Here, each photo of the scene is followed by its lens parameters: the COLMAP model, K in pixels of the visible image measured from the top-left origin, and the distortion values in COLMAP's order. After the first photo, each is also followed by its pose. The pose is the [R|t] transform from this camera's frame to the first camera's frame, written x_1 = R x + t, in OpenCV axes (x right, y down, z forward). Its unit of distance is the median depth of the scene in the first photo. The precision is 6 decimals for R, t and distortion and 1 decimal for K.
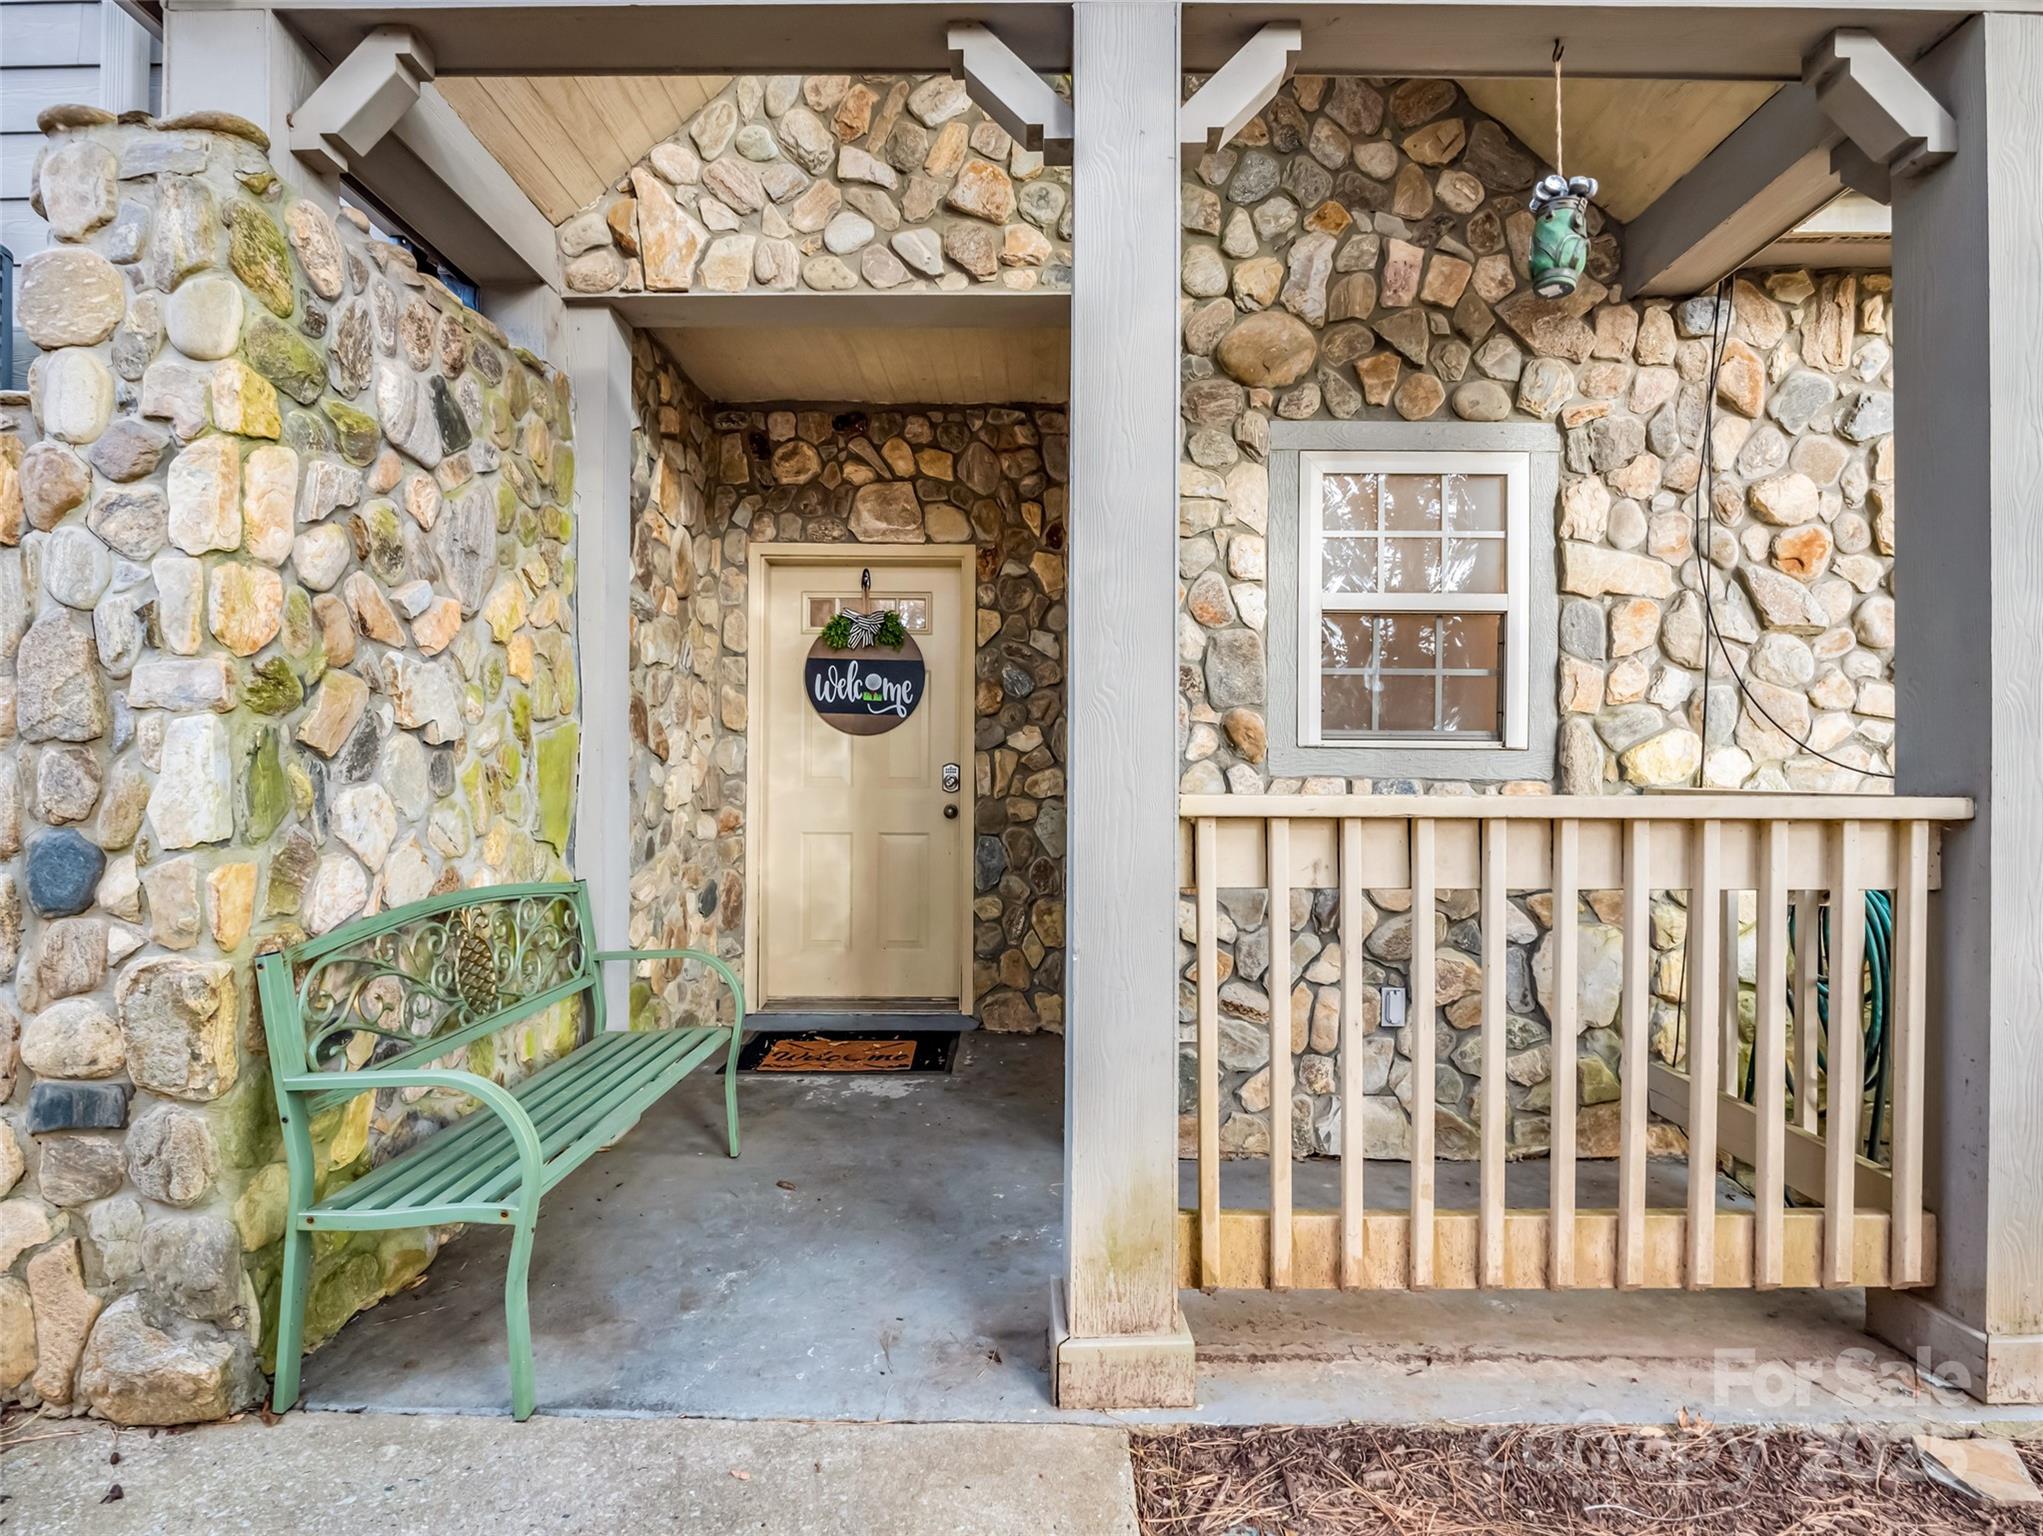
lens RADIAL K [[1017.4, 0, 1026.4], [0, 1017.4, 774.5], [0, 0, 1]] dist [-0.007751, -0.005680]
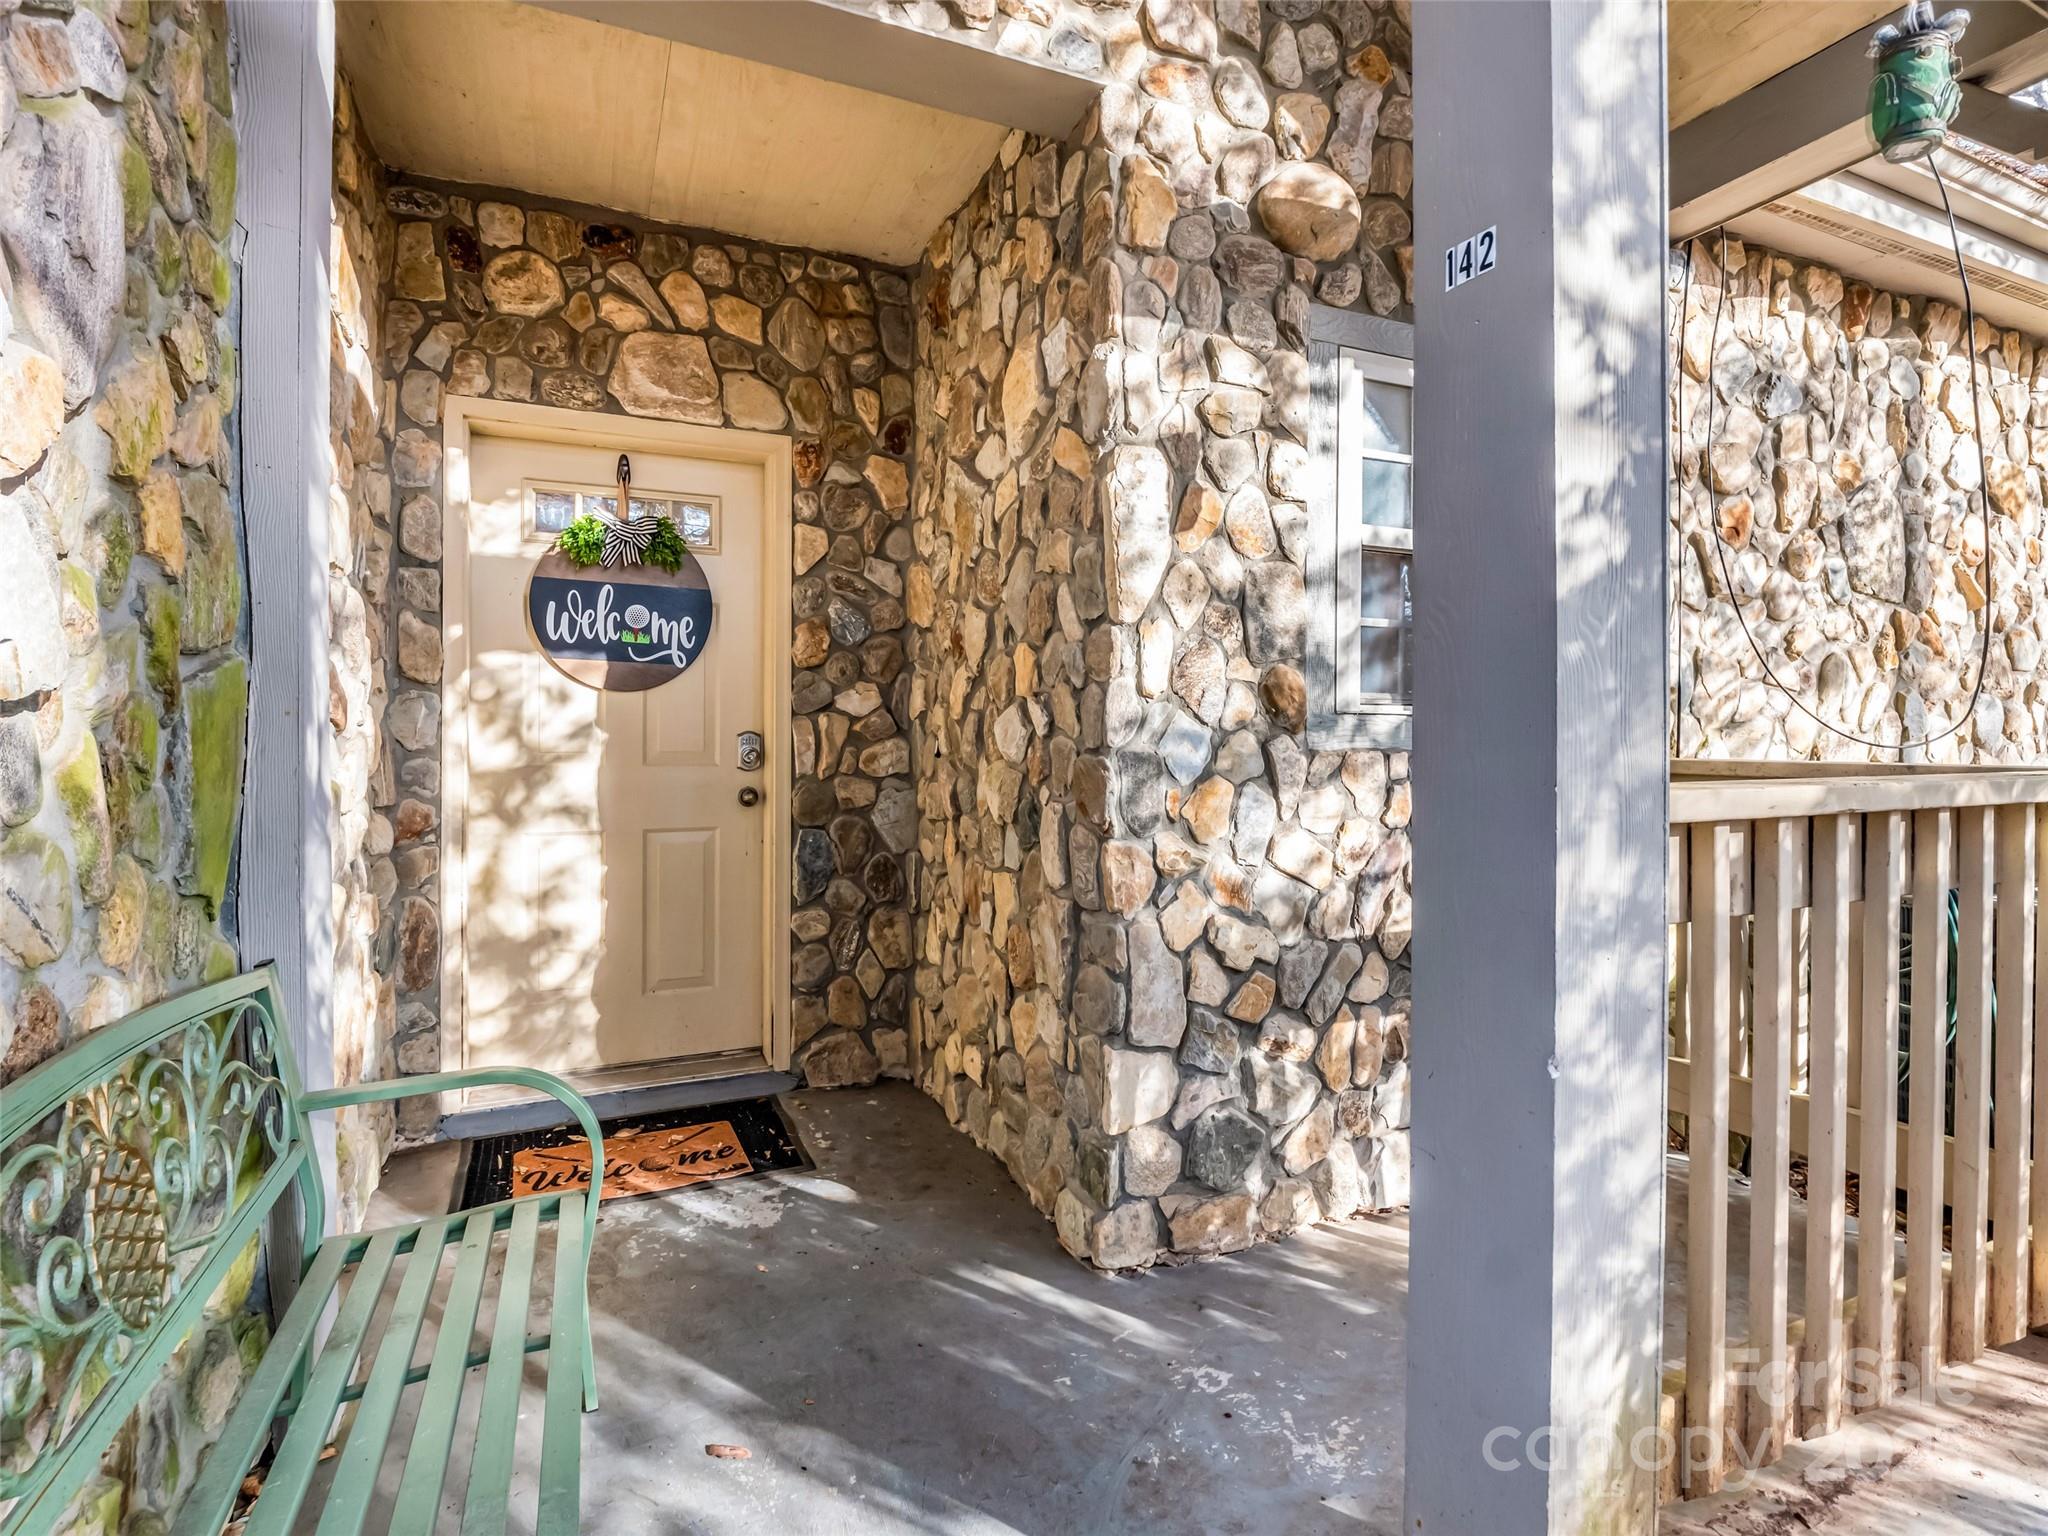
lens RADIAL K [[1019.9, 0, 1010.2], [0, 1019.9, 741.7], [0, 0, 1]] dist [-0.007751, -0.005680]
pose [[0.912115, -0.006899, 0.409877, -0.211661], [0.004823, 0.999970, 0.006098, -0.007510], [-0.409907, -0.003586, 0.912120, 0.257654]]
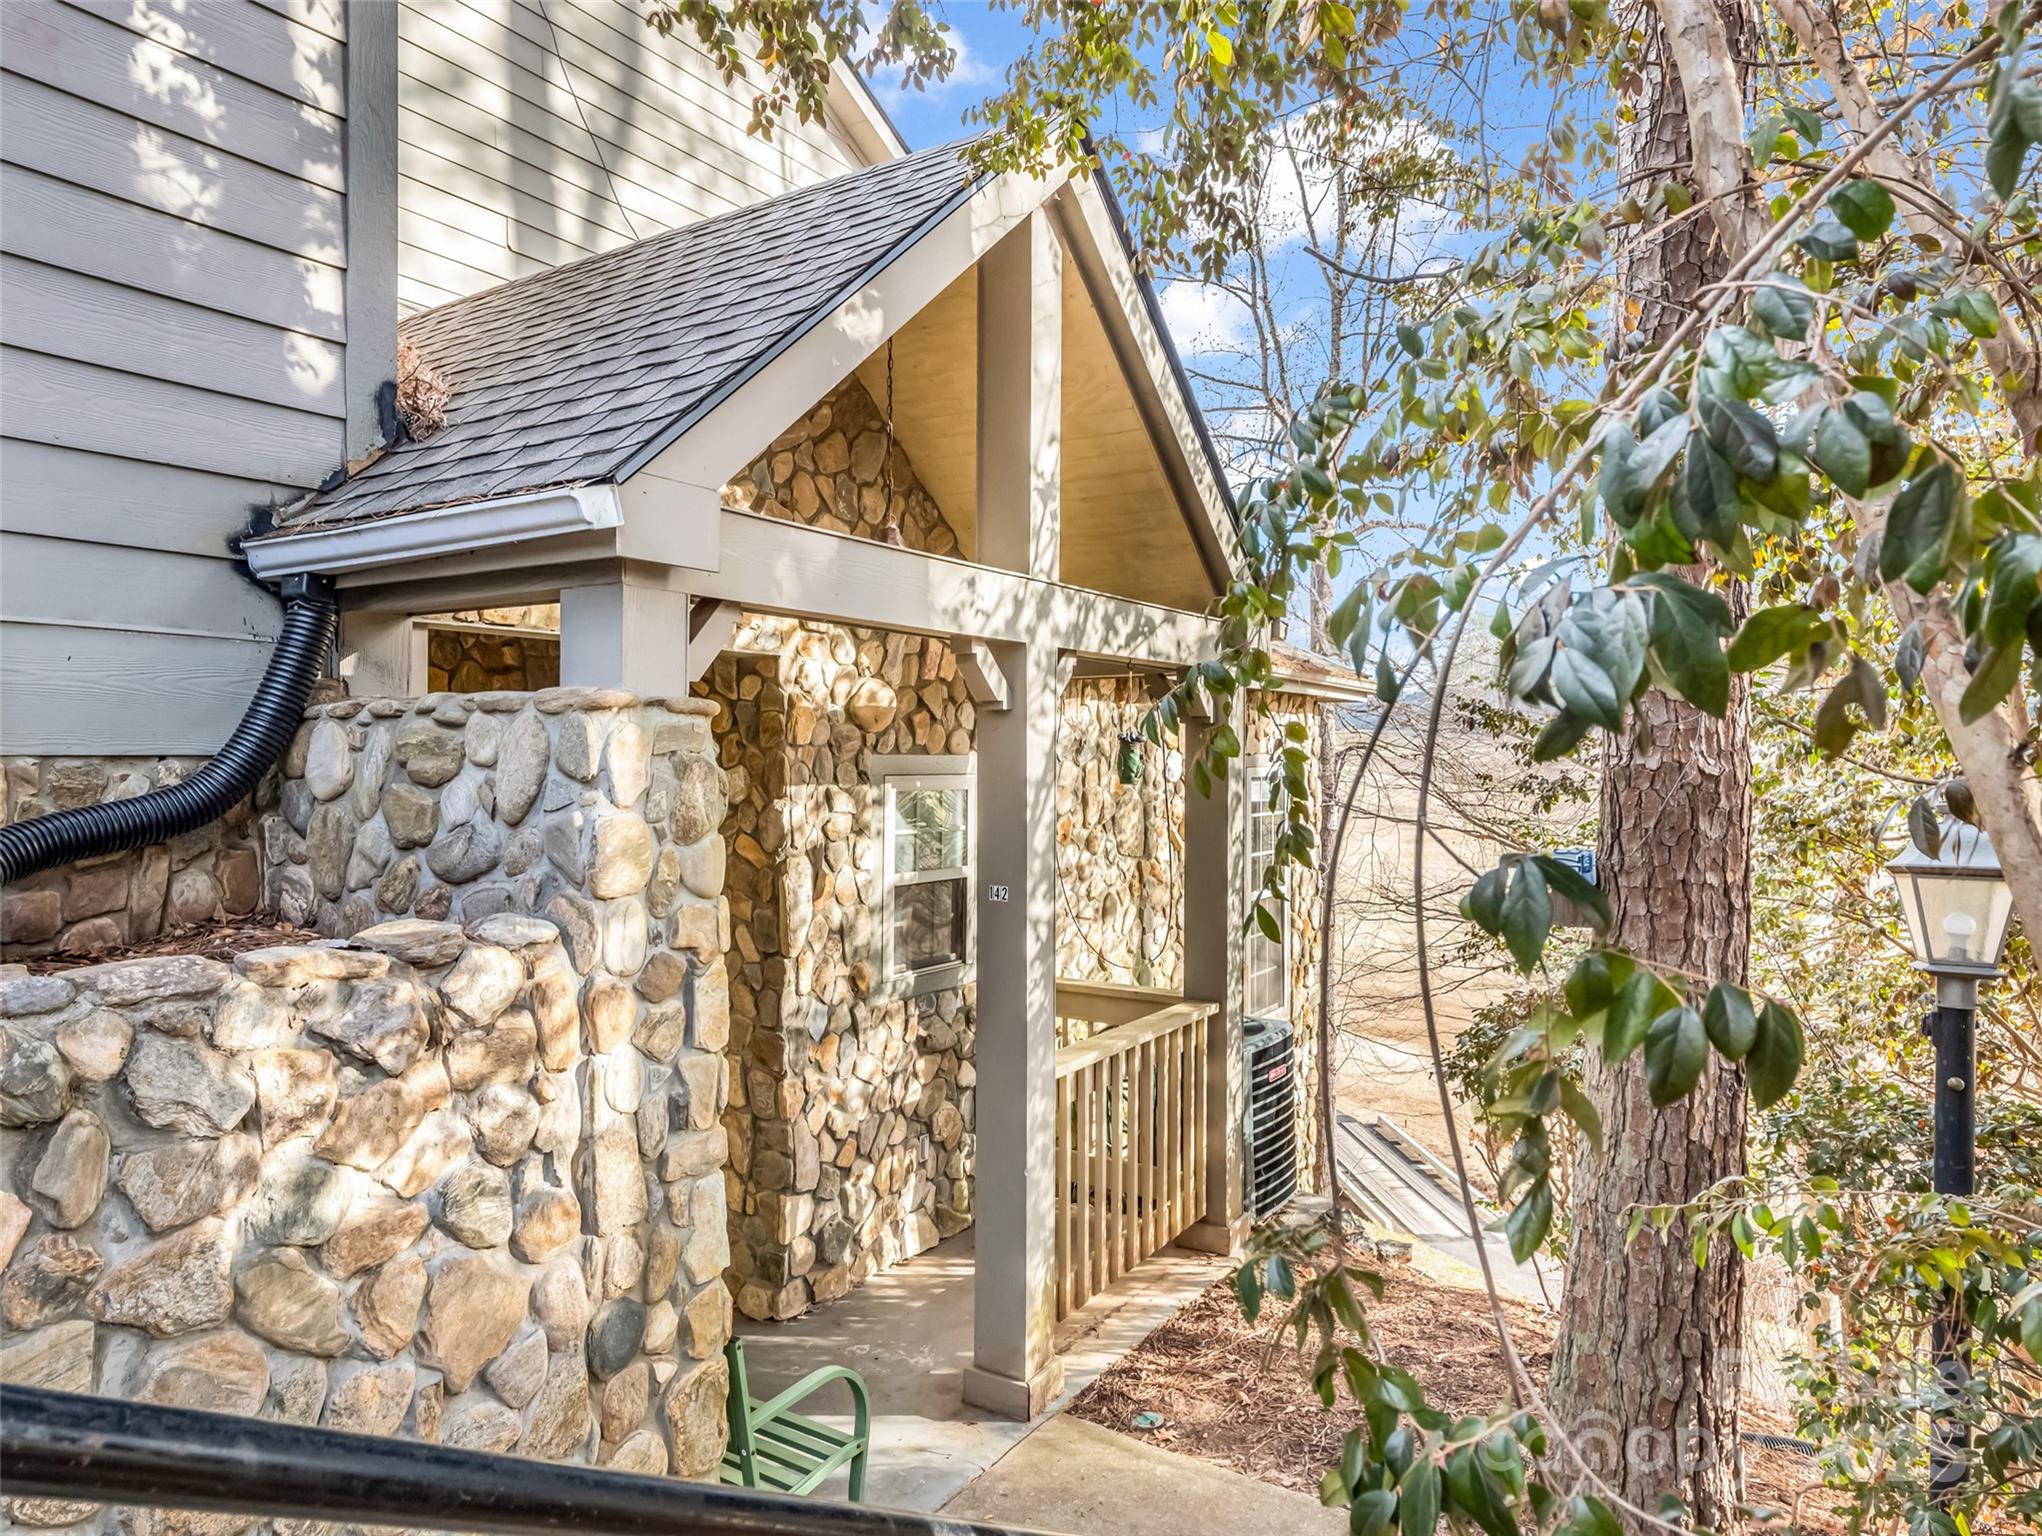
lens RADIAL K [[1313.5, 0, 1009.5], [0, 1313.5, 772.2], [0, 0, 1]] dist [-0.000561, -0.001224]
pose [[0.526382, -0.012323, 0.850159, -0.841243], [-0.000257, 0.999893, 0.014652, -0.245260], [-0.850248, -0.007931, 0.526322, -0.082010]]
